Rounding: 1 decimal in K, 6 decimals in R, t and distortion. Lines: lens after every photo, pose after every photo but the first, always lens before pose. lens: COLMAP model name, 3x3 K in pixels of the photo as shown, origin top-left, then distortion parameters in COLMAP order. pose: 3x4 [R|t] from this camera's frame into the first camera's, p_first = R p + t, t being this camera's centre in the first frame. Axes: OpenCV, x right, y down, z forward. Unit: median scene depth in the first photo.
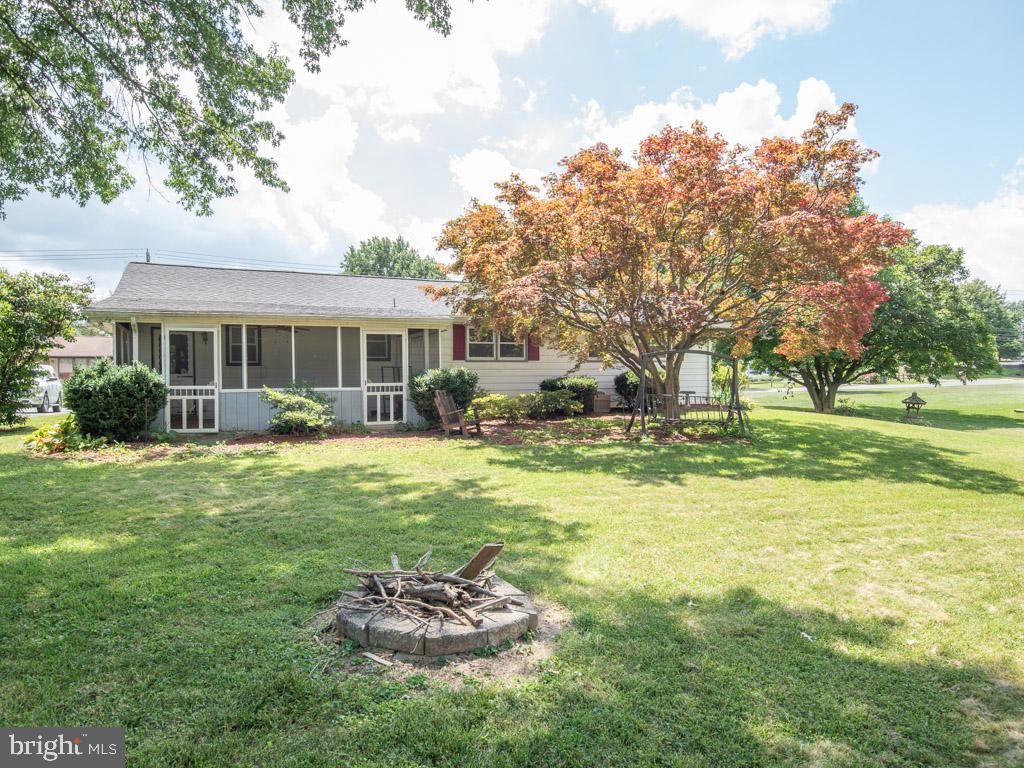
lens RADIAL K [[597.1, 0, 512.0], [0, 597.1, 384.0], [0, 0, 1]] dist [-0.000540, 0.000225]
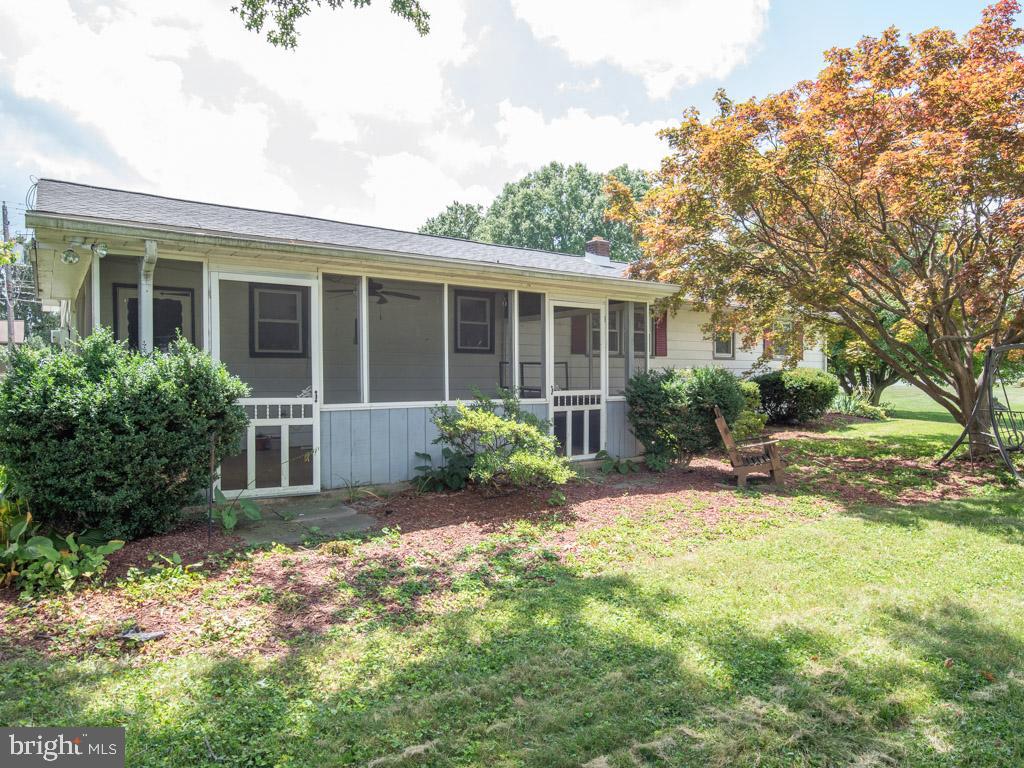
lens RADIAL K [[595.1, 0, 512.0], [0, 595.1, 384.0], [0, 0, 1]] dist [0.003736, 0.000168]
pose [[0.982861, 0.005757, 0.184256, -0.428408], [-0.006715, 0.999967, 0.004573, -0.011268], [-0.184224, -0.005732, 0.982868, 0.494958]]
